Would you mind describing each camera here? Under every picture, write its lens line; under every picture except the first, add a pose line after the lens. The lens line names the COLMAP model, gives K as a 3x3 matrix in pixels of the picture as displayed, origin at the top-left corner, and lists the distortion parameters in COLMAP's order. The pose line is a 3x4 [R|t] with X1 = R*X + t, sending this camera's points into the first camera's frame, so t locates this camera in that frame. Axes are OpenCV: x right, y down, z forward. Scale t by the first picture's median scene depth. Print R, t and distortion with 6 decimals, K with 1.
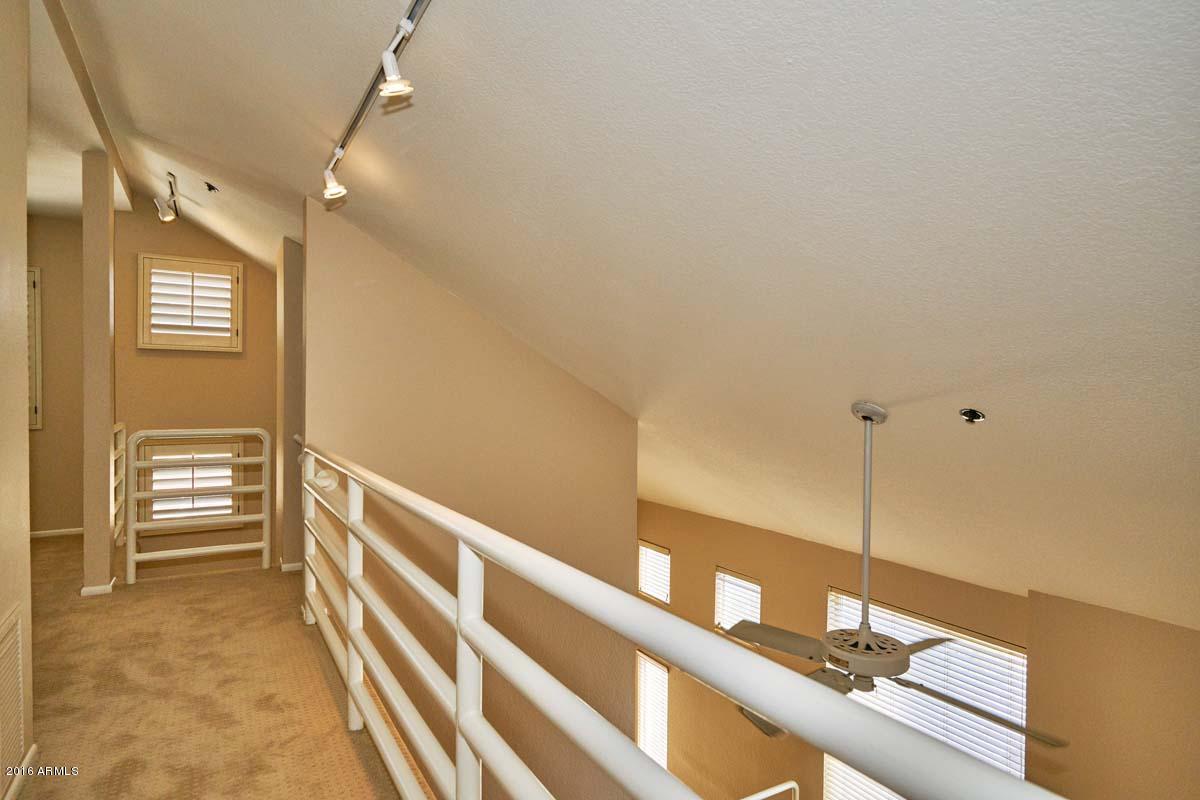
lens RADIAL K [[676.9, 0, 600.7], [0, 676.9, 400.6], [0, 0, 1]] dist [-0.001836, 0.002243]
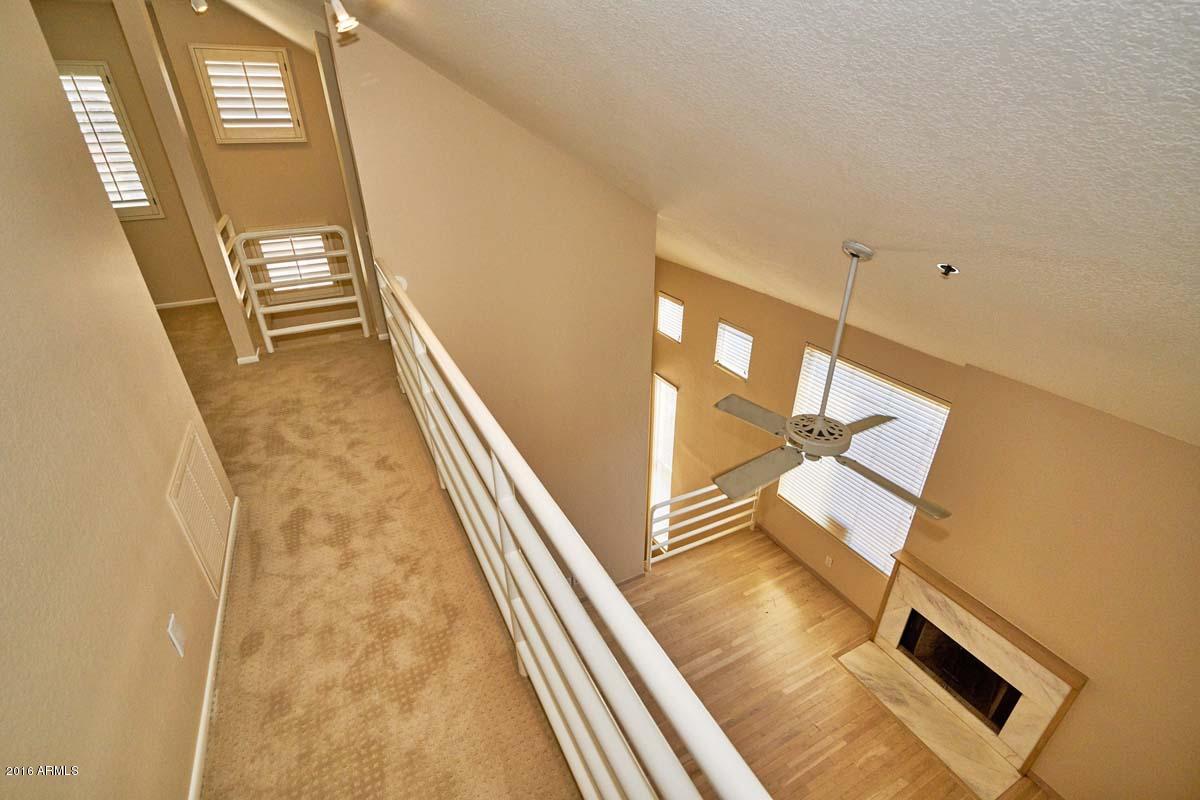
lens RADIAL K [[539.2, 0, 599.9], [0, 539.2, 408.9], [0, 0, 1]] dist [-0.008499, 0.002091]
pose [[0.998149, 0.011796, -0.059655, 0.022099], [0.016959, 0.888081, 0.459374, -0.124519], [0.058397, -0.459535, 0.886238, 0.052264]]
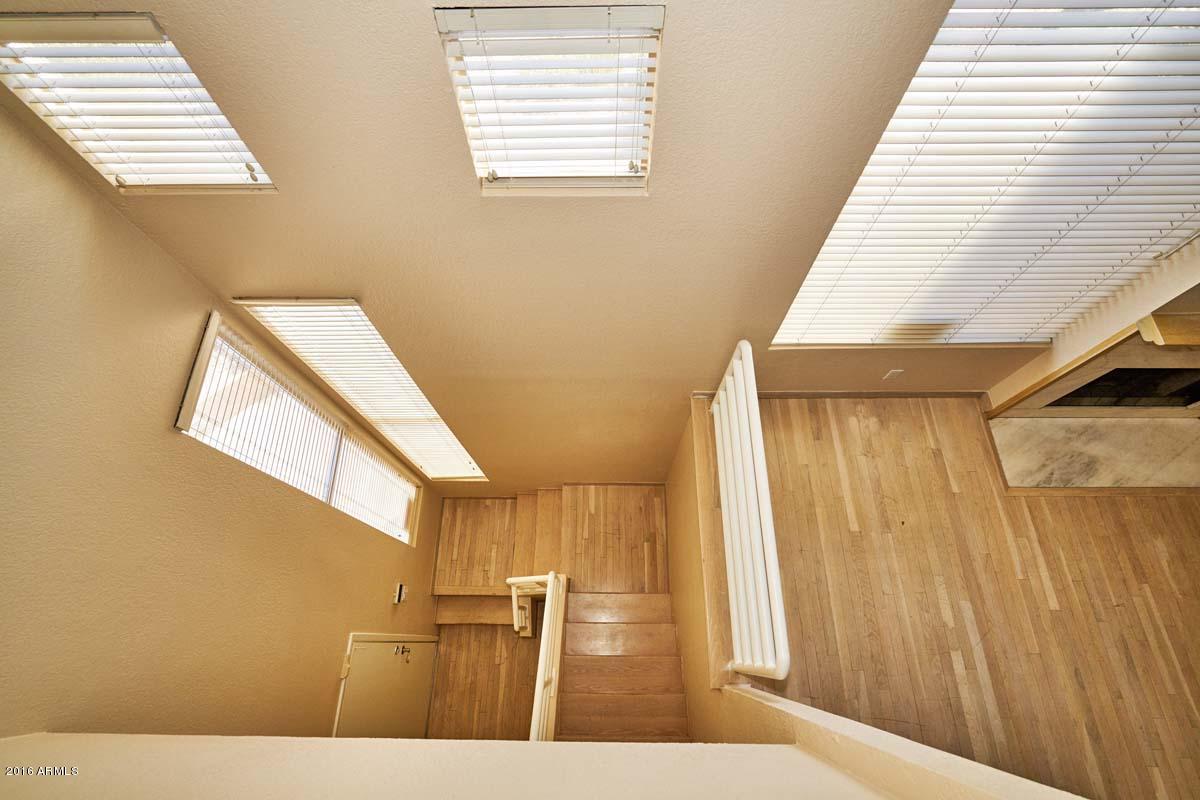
lens RADIAL K [[539.2, 0, 601.4], [0, 539.2, 397.8], [0, 0, 1]] dist [-0.008499, 0.002091]
pose [[0.515290, -0.784589, 0.344813, 0.012972], [0.025812, 0.416367, 0.908830, 0.207880], [-0.856627, -0.459411, 0.234801, 1.506630]]
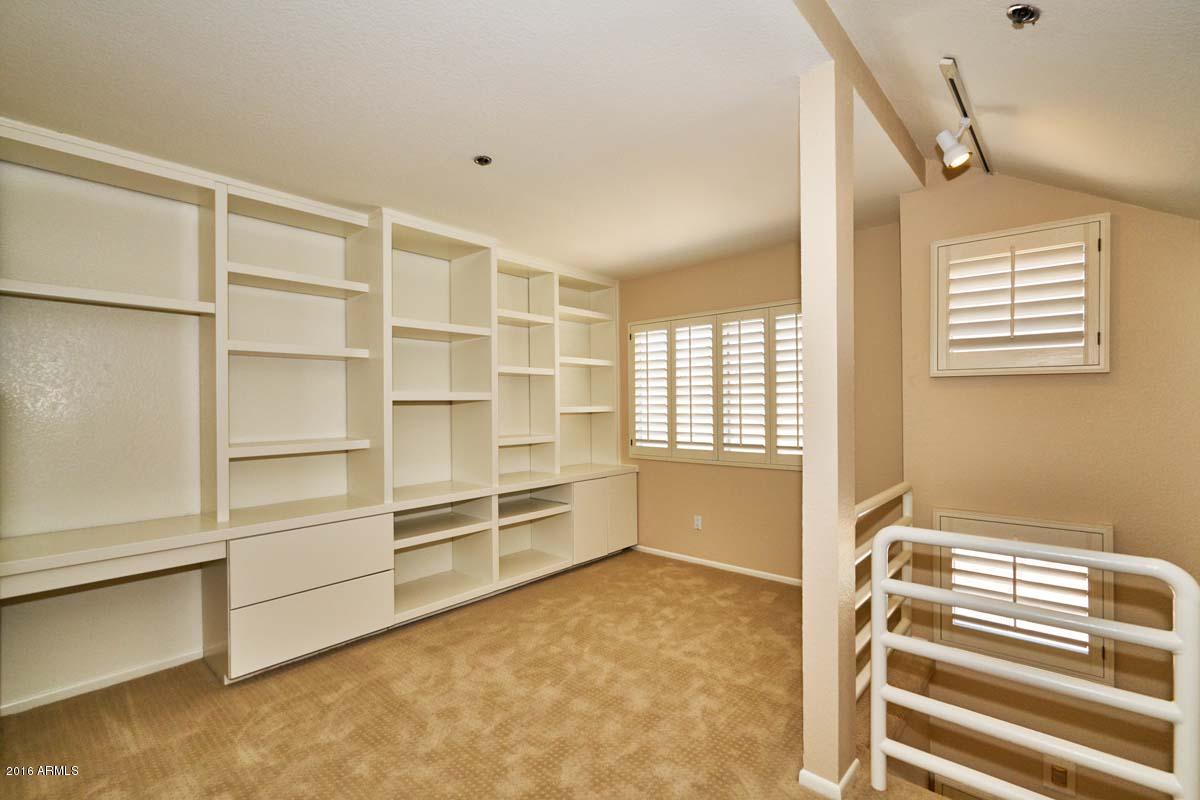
lens RADIAL K [[539.2, 0, 602.0], [0, 539.2, 402.5], [0, 0, 1]] dist [-0.008499, 0.002091]
pose [[0.316597, -0.009444, -0.948513, -0.384150], [-0.002872, 0.999936, -0.010914, -0.063882], [0.948556, 0.006179, 0.316550, 0.731048]]
